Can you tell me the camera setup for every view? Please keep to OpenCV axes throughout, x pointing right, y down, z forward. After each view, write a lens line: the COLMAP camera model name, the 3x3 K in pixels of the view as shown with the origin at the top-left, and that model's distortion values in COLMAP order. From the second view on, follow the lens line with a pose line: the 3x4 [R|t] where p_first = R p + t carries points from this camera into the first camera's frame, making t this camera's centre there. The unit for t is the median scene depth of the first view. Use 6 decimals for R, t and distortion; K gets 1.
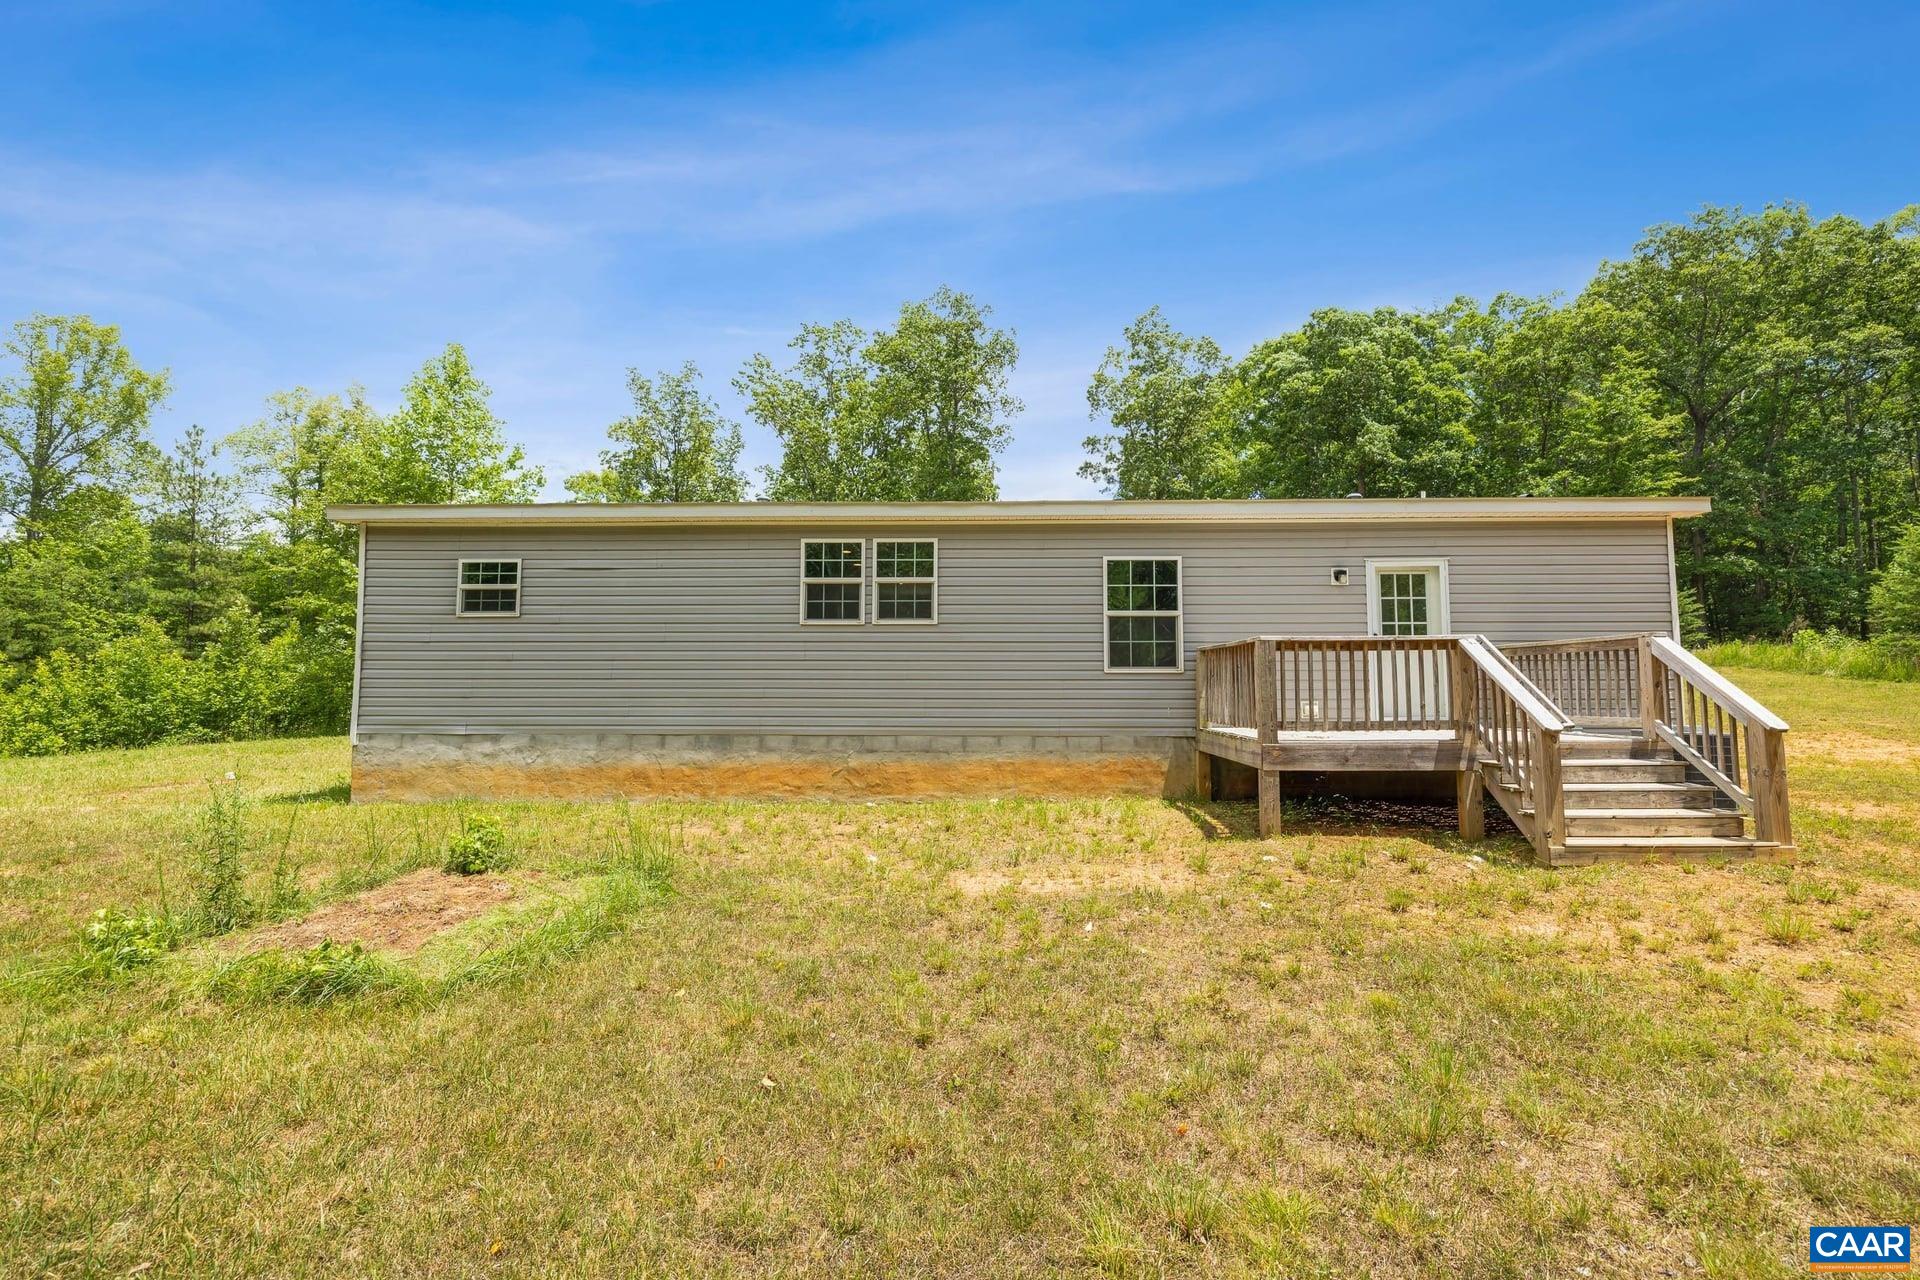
lens RADIAL K [[809.3, 0, 960.0], [0, 809.3, 640.0], [0, 0, 1]] dist [-0.001682, -0.000254]
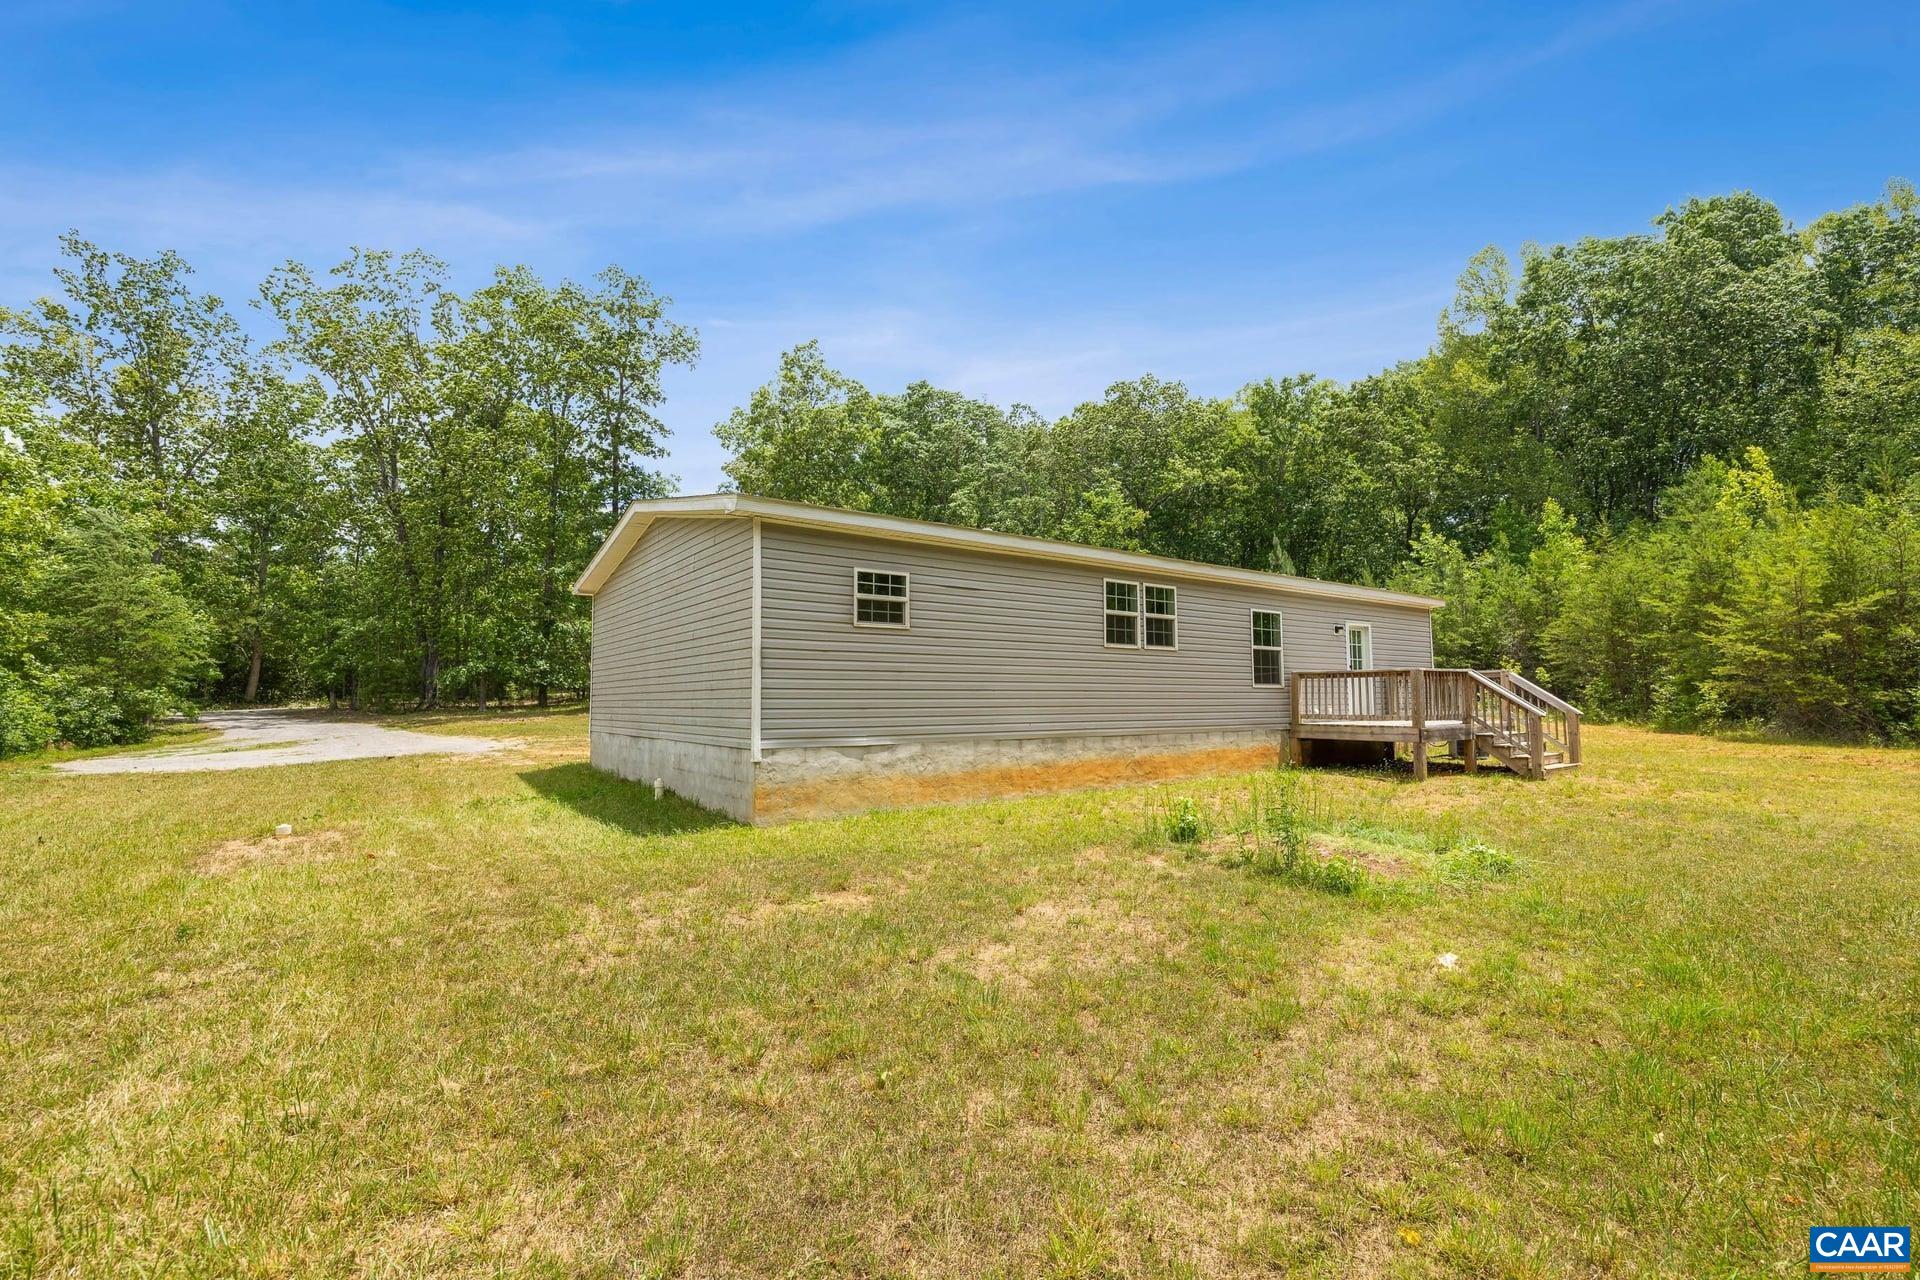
lens RADIAL K [[809.3, 0, 960.0], [0, 809.3, 640.0], [0, 0, 1]] dist [-0.001682, -0.000254]
pose [[0.802999, 0.041405, 0.594540, -1.109910], [-0.034856, 0.999139, -0.022505, 0.005873], [-0.594960, -0.002652, 0.803751, 0.134534]]
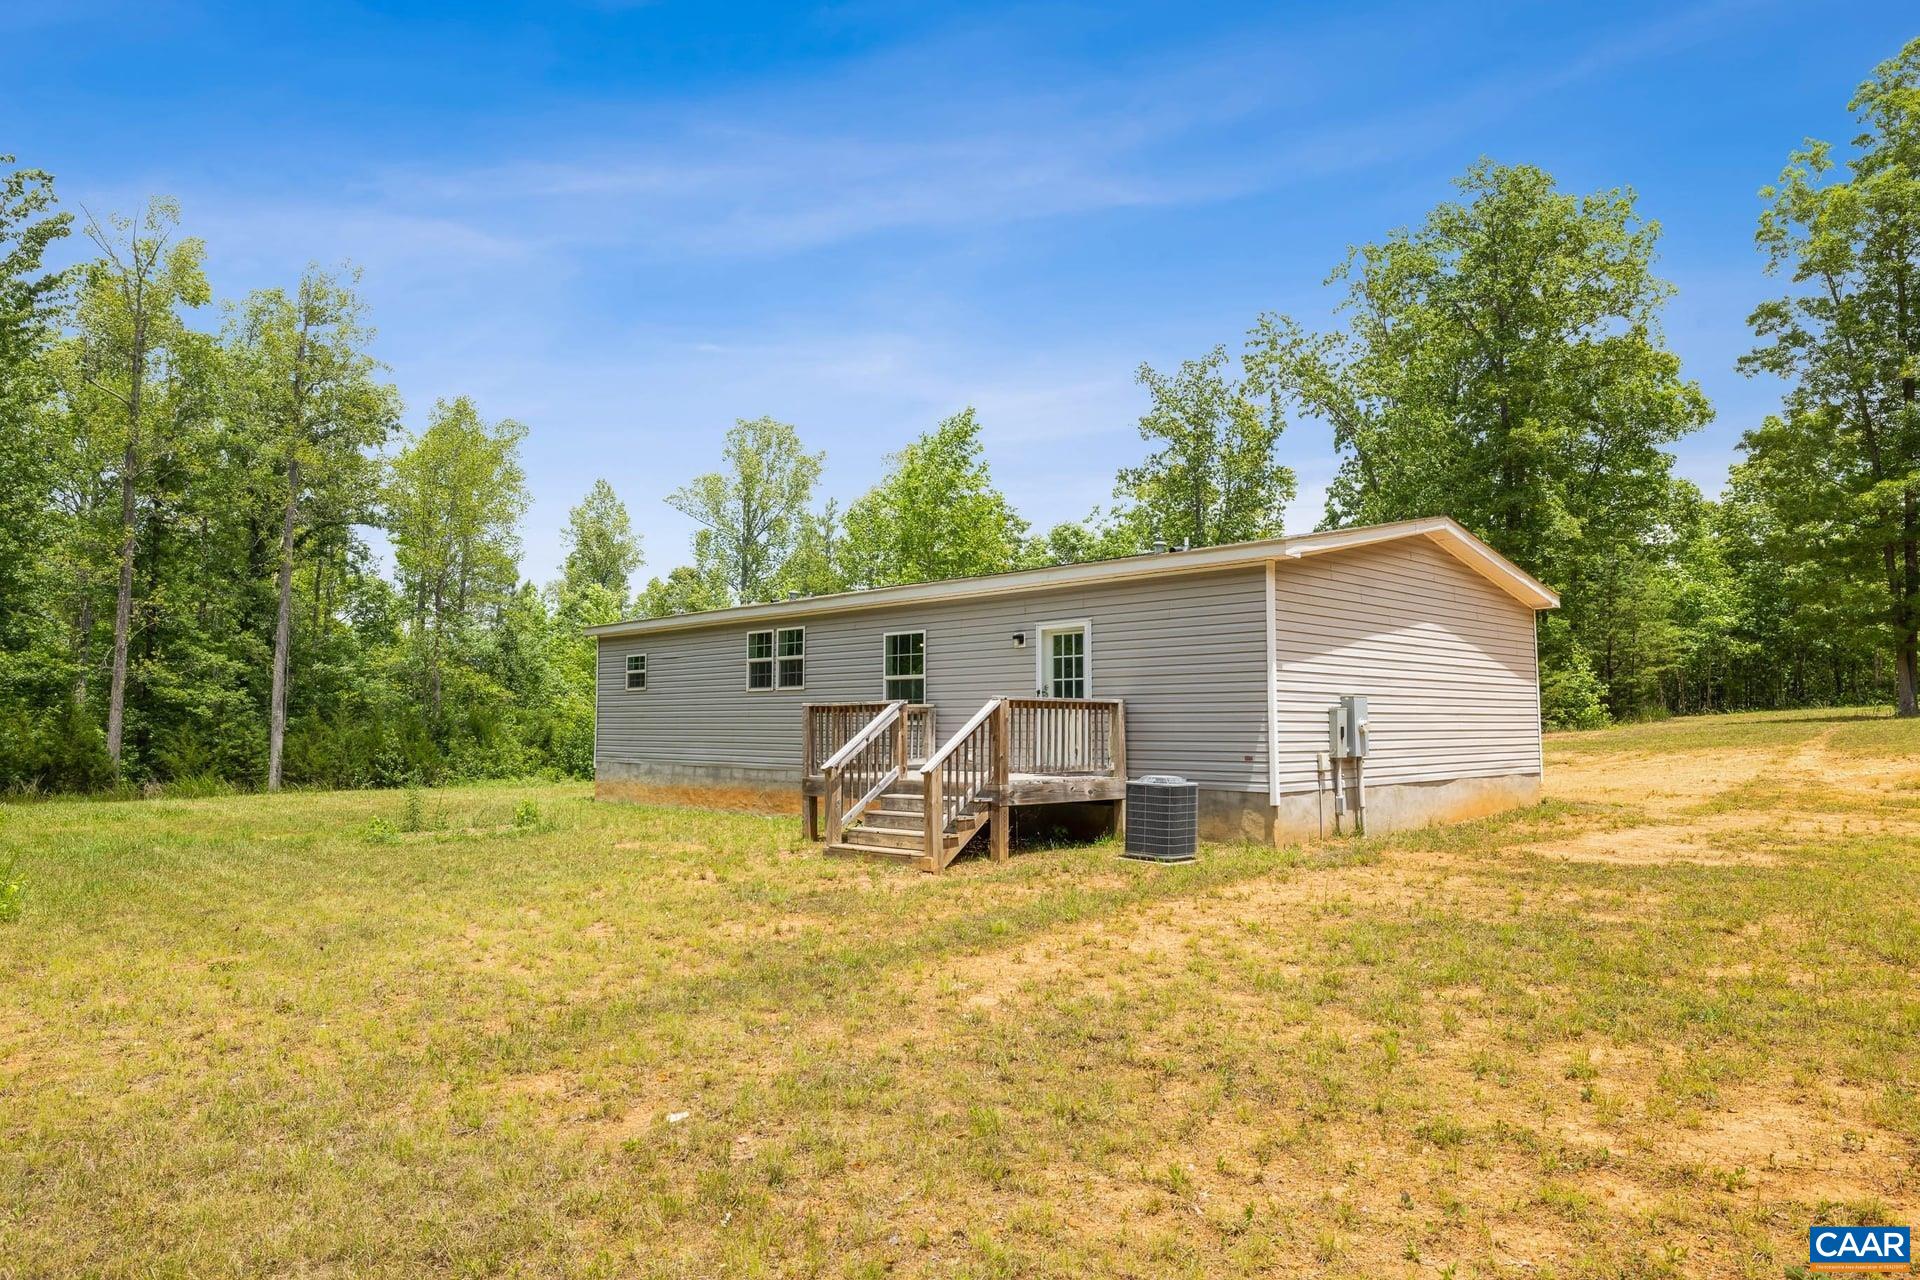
lens RADIAL K [[1168.1, 0, 960.0], [0, 1168.1, 640.0], [0, 0, 1]] dist [0.000648, 0.000029]
pose [[0.717400, -0.051076, -0.694787, 1.512575], [0.043397, 0.998648, -0.028604, -0.034755], [0.695308, -0.009631, 0.718647, -0.223055]]
